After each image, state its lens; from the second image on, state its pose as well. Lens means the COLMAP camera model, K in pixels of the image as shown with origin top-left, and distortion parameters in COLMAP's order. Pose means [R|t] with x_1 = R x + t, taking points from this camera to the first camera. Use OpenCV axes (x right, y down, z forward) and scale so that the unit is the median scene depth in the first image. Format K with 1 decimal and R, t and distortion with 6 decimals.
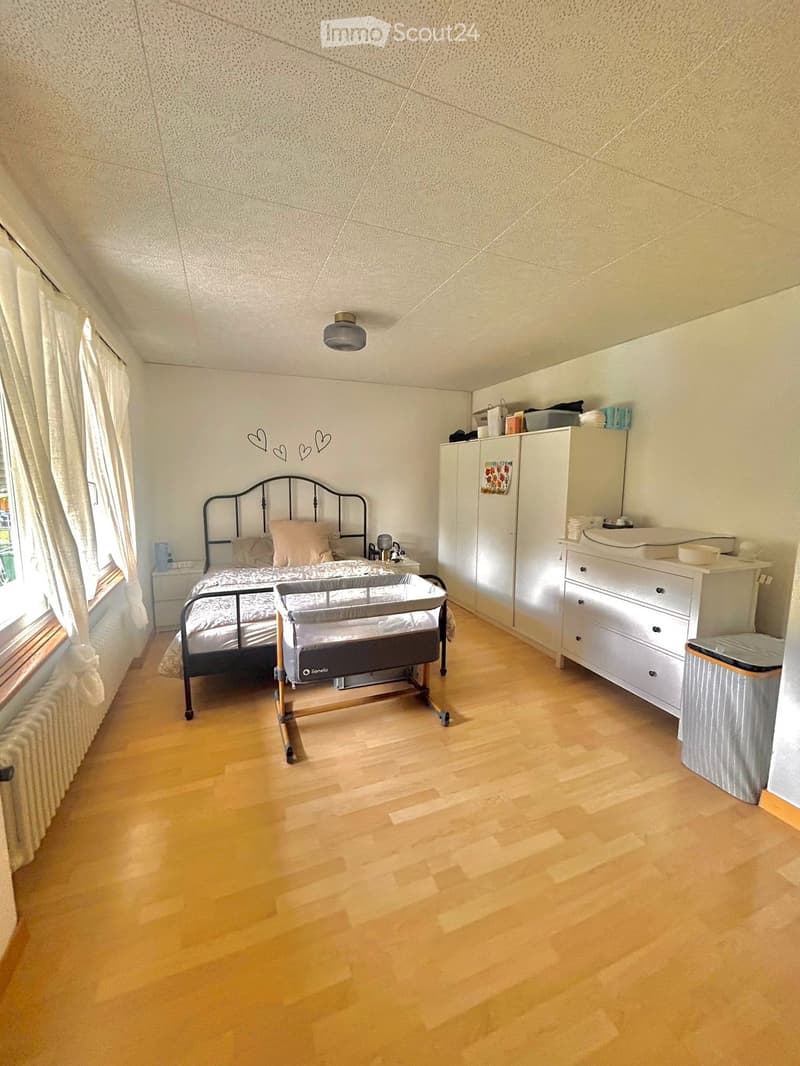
lens RADIAL K [[431.1, 0, 396.4], [0, 431.1, 533.6], [0, 0, 1]] dist [0.005855, 0.000339]
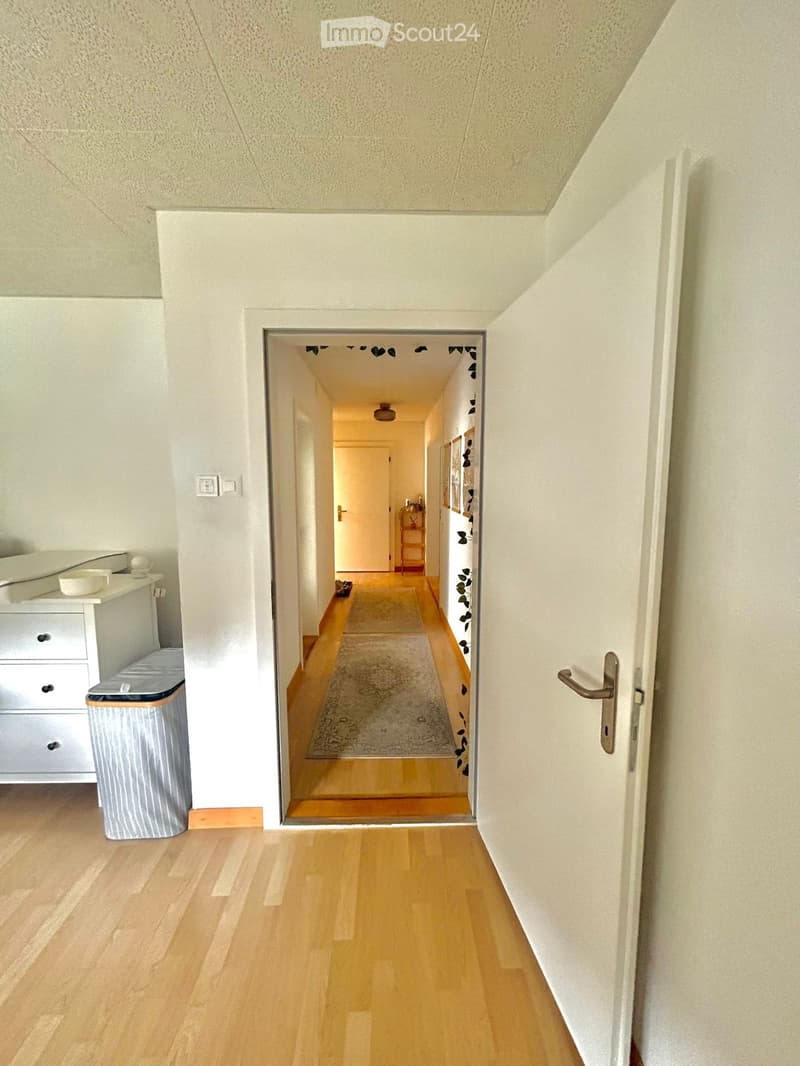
lens RADIAL K [[431.1, 0, 399.8], [0, 431.1, 536.9], [0, 0, 1]] dist [0.005855, 0.000339]
pose [[0.349748, -0.110563, 0.930297, 0.138308], [0.123604, 0.989777, 0.071163, -0.021398], [-0.928654, 0.090099, 0.359839, 0.124057]]
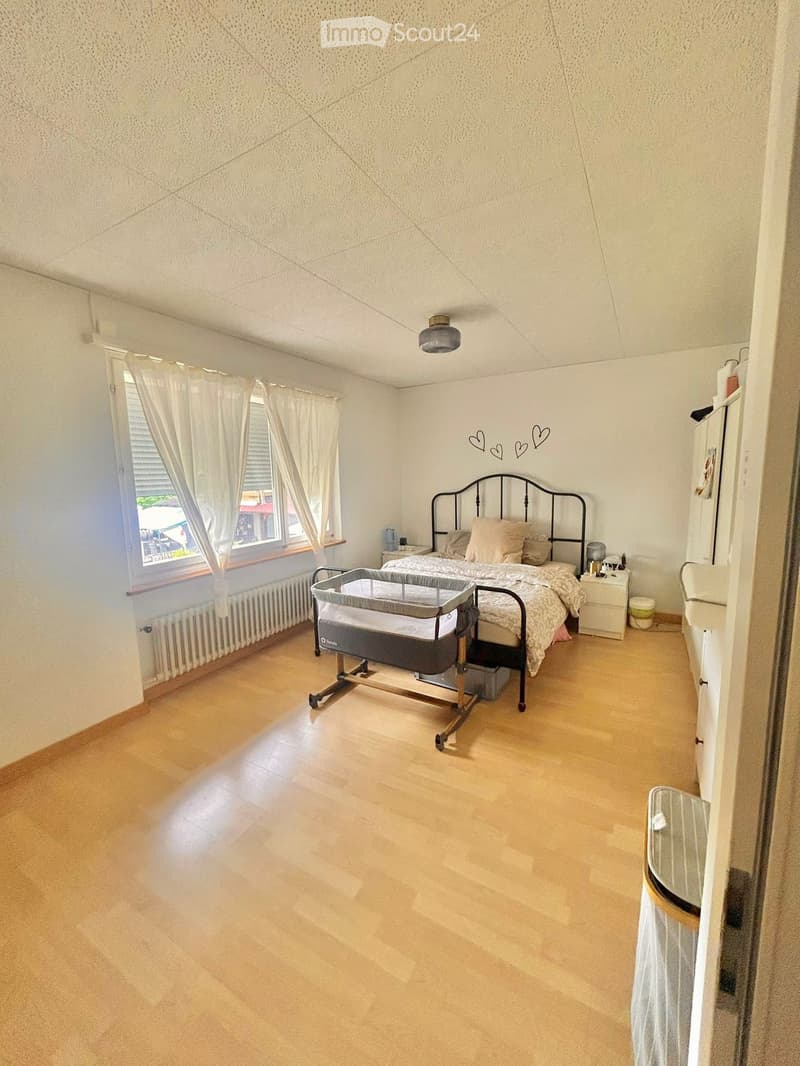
lens RADIAL K [[431.1, 0, 399.2], [0, 431.1, 529.8], [0, 0, 1]] dist [0.005855, 0.000339]
pose [[0.612606, 0.082964, -0.786022, 0.792630], [-0.081049, 0.995827, 0.041940, -0.052224], [0.786222, 0.038014, 0.616774, 0.376159]]
